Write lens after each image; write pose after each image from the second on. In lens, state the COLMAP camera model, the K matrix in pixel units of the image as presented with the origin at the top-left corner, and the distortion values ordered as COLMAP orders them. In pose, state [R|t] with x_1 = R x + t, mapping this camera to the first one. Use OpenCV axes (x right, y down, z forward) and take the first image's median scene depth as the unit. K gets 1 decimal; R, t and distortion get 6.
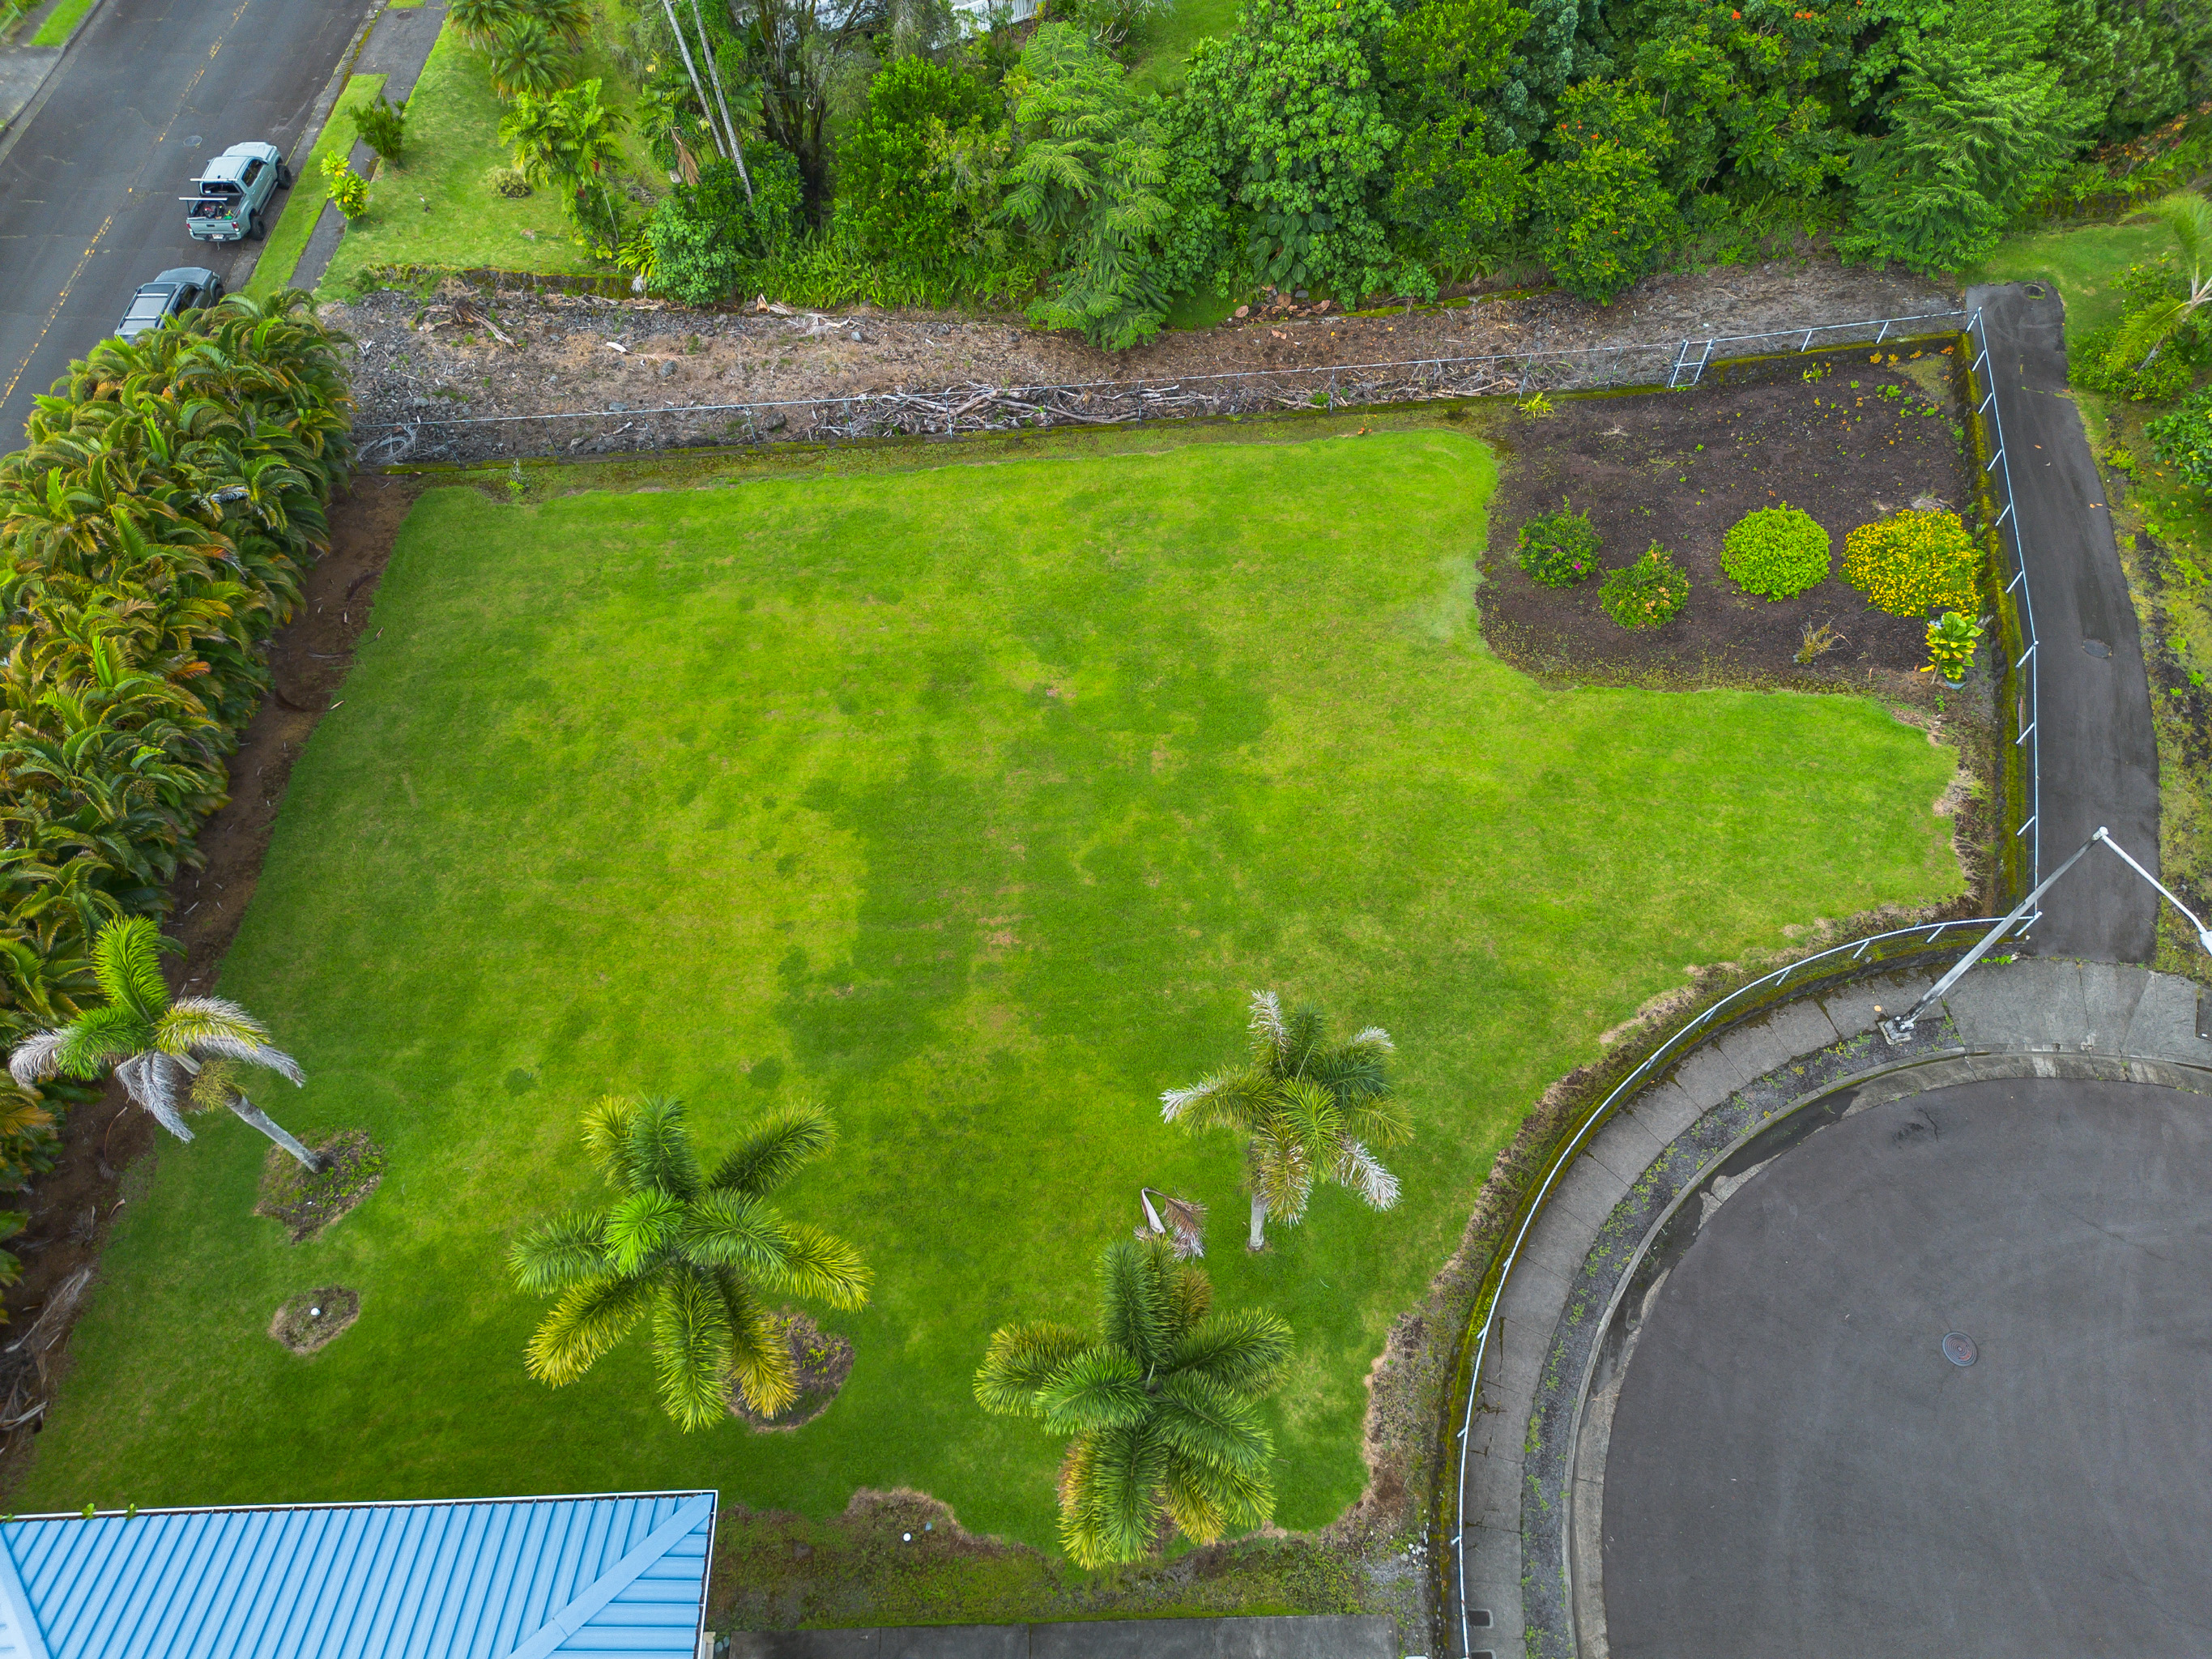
lens RADIAL K [[1562.1, 0, 1115.0], [0, 1562.1, 825.4], [0, 0, 1]] dist [0.061246, -0.060271]
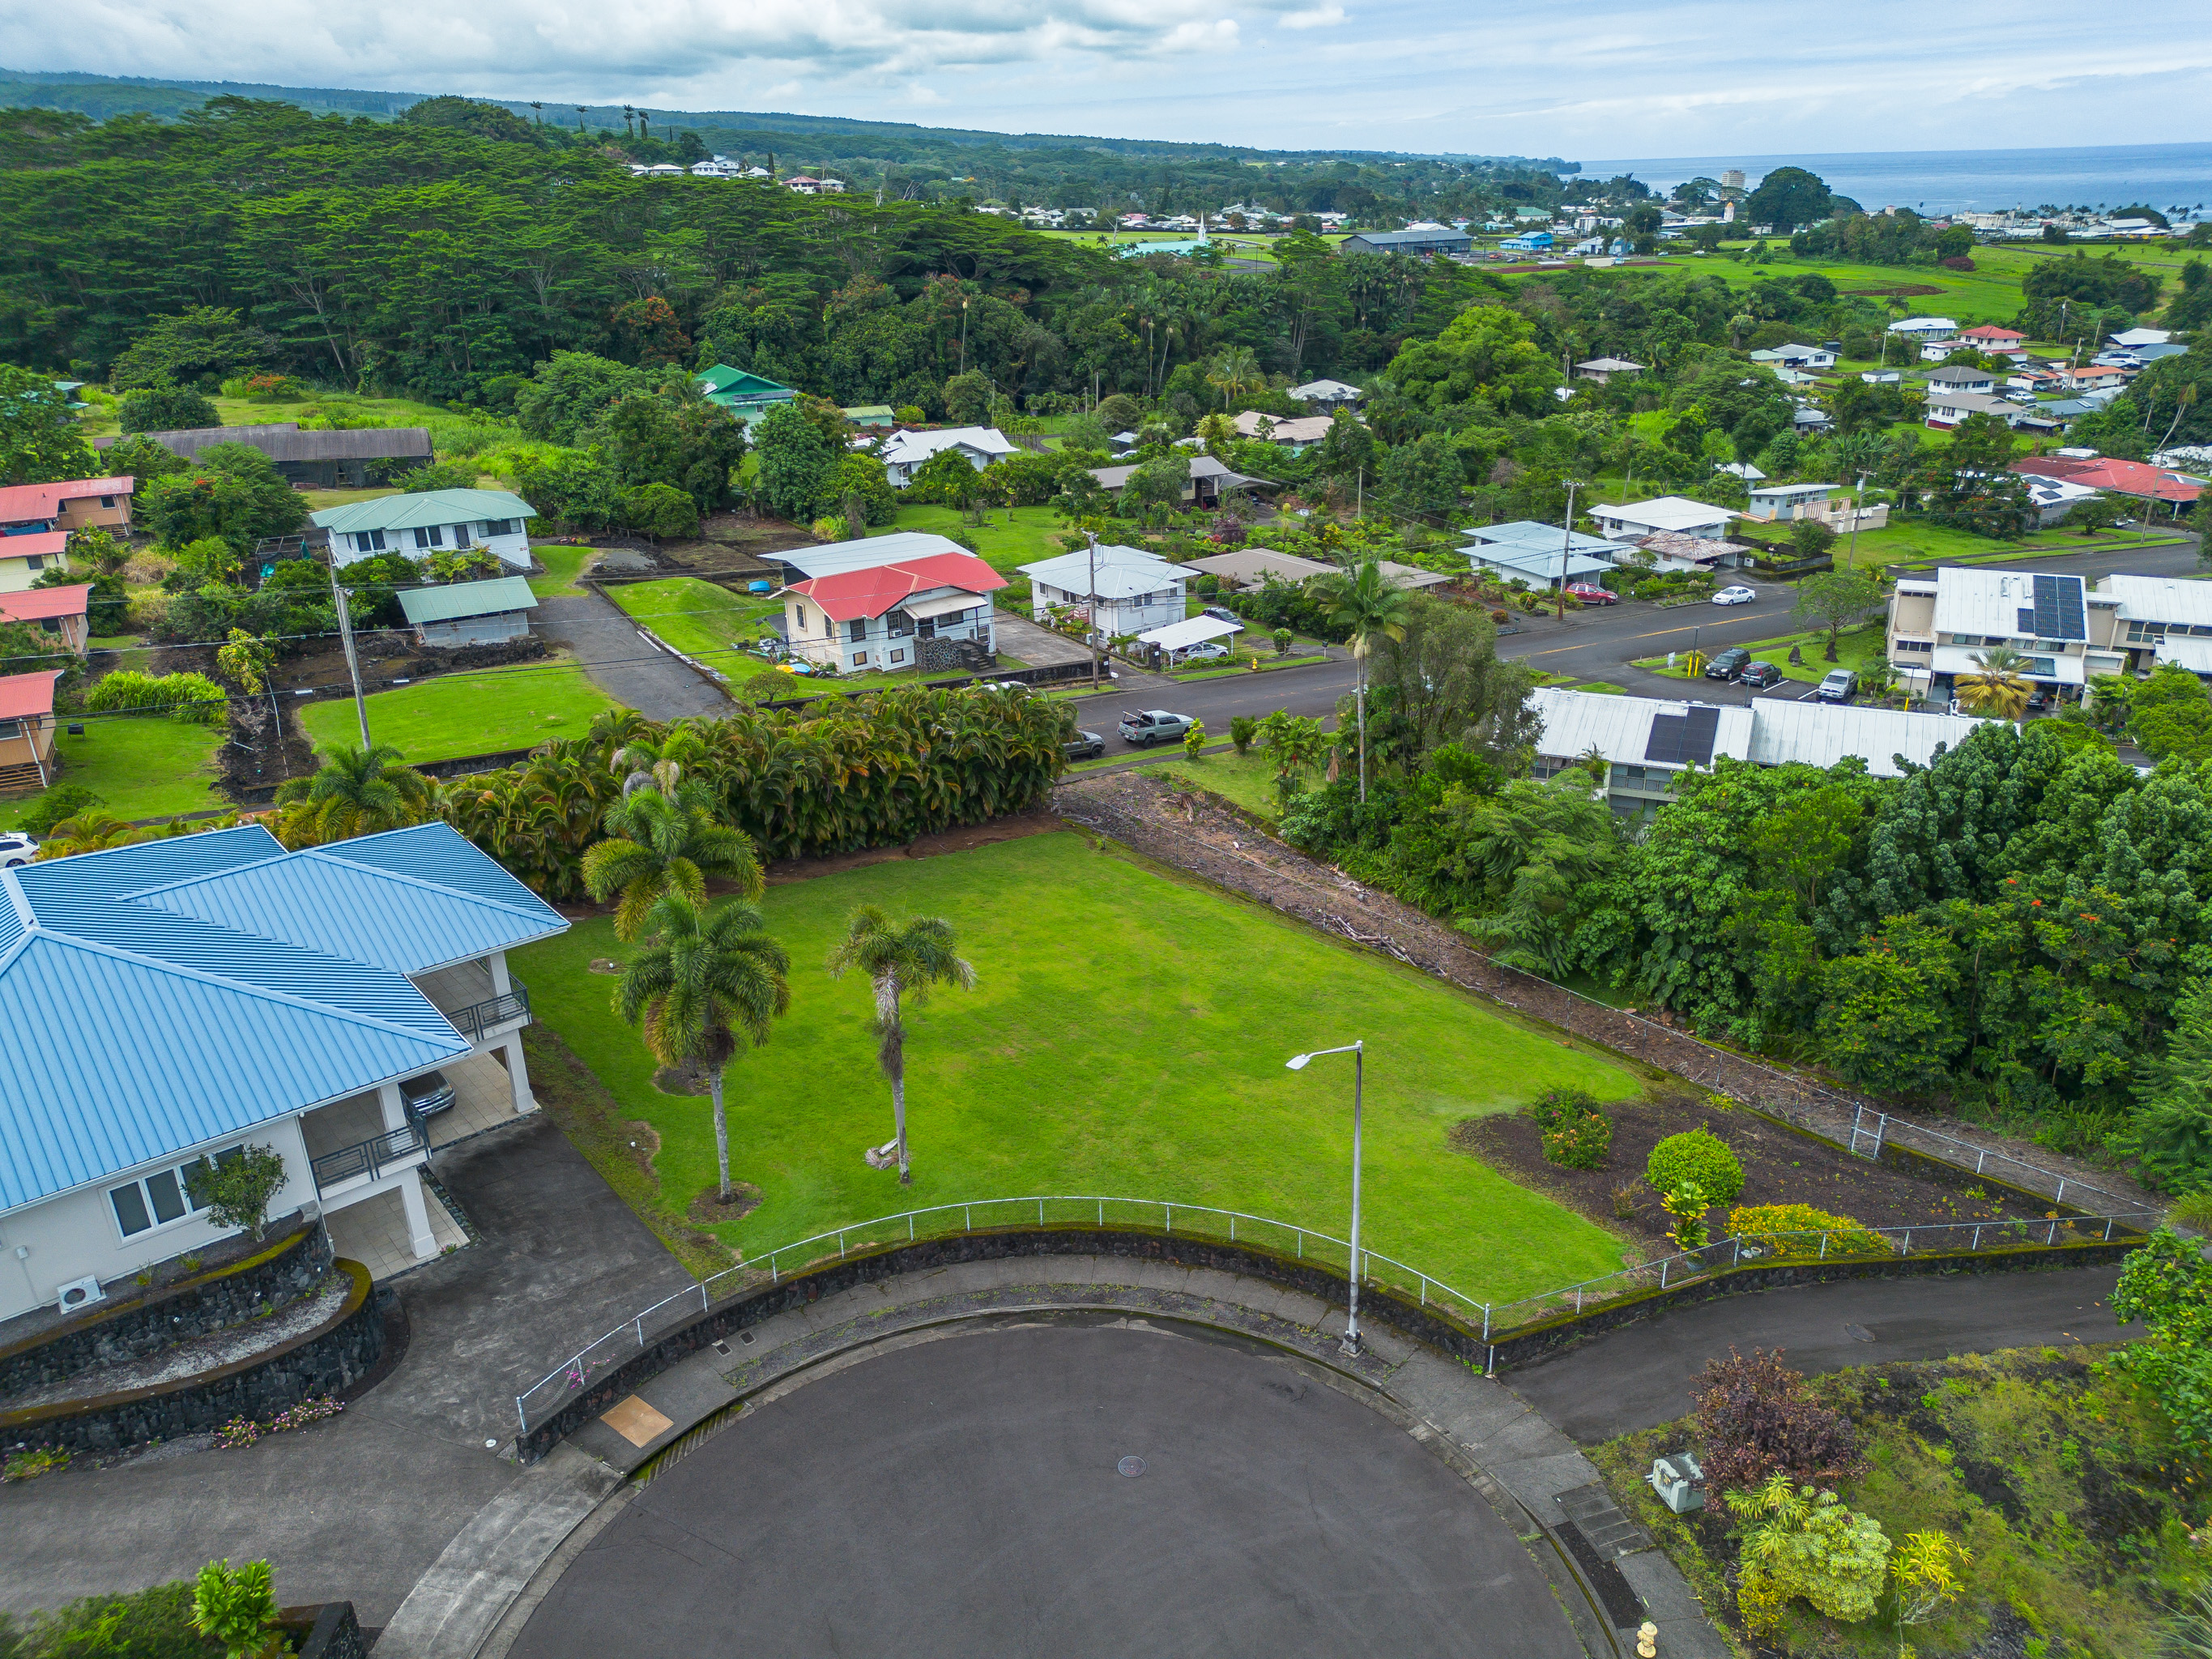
lens RADIAL K [[1556.1, 0, 1115.9], [0, 1556.1, 832.3], [0, 0, 1]] dist [0.066857, -0.069009]
pose [[0.625527, 0.310940, -0.715564, 0.913147], [-0.667174, 0.688645, -0.283983, 0.261120], [0.404468, 0.655045, 0.638218, -0.036055]]
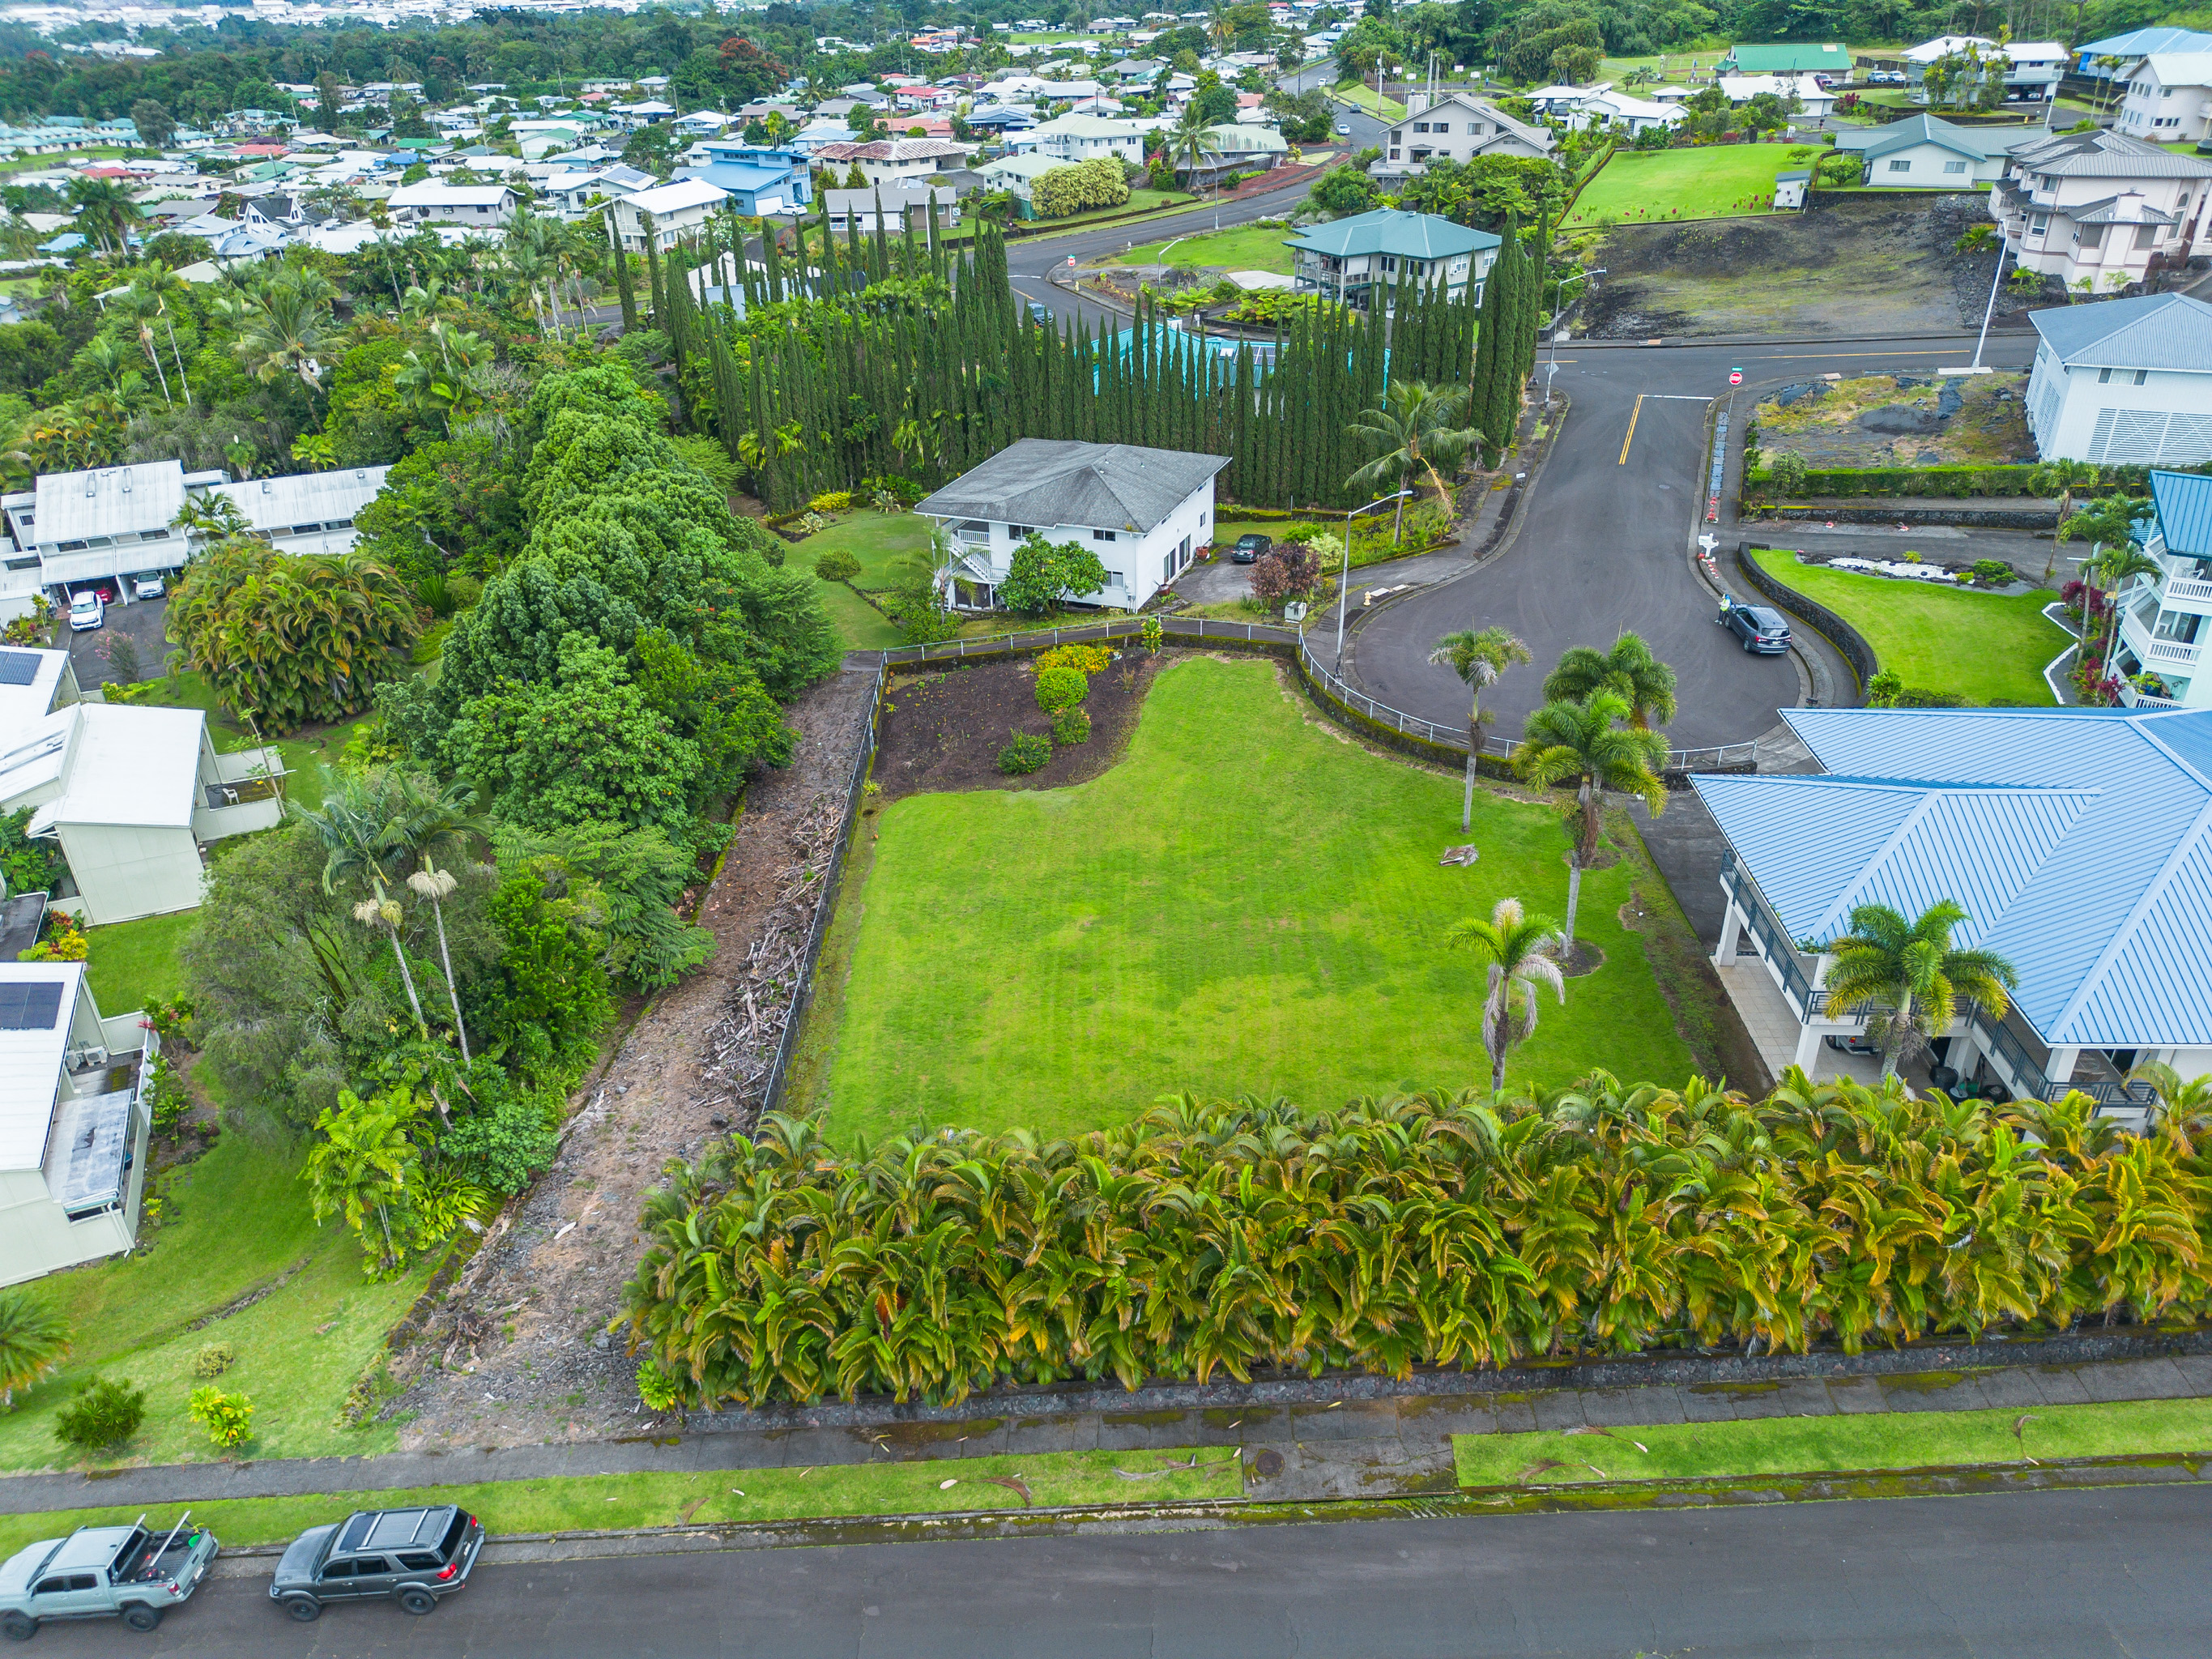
lens RADIAL K [[1562.1, 0, 1115.0], [0, 1562.1, 825.4], [0, 0, 1]] dist [0.061246, -0.060271]
pose [[0.057653, -0.459923, 0.886085, -1.383903], [0.867525, 0.462302, 0.183512, -0.398799], [-0.494041, 0.758121, 0.425648, 0.289123]]
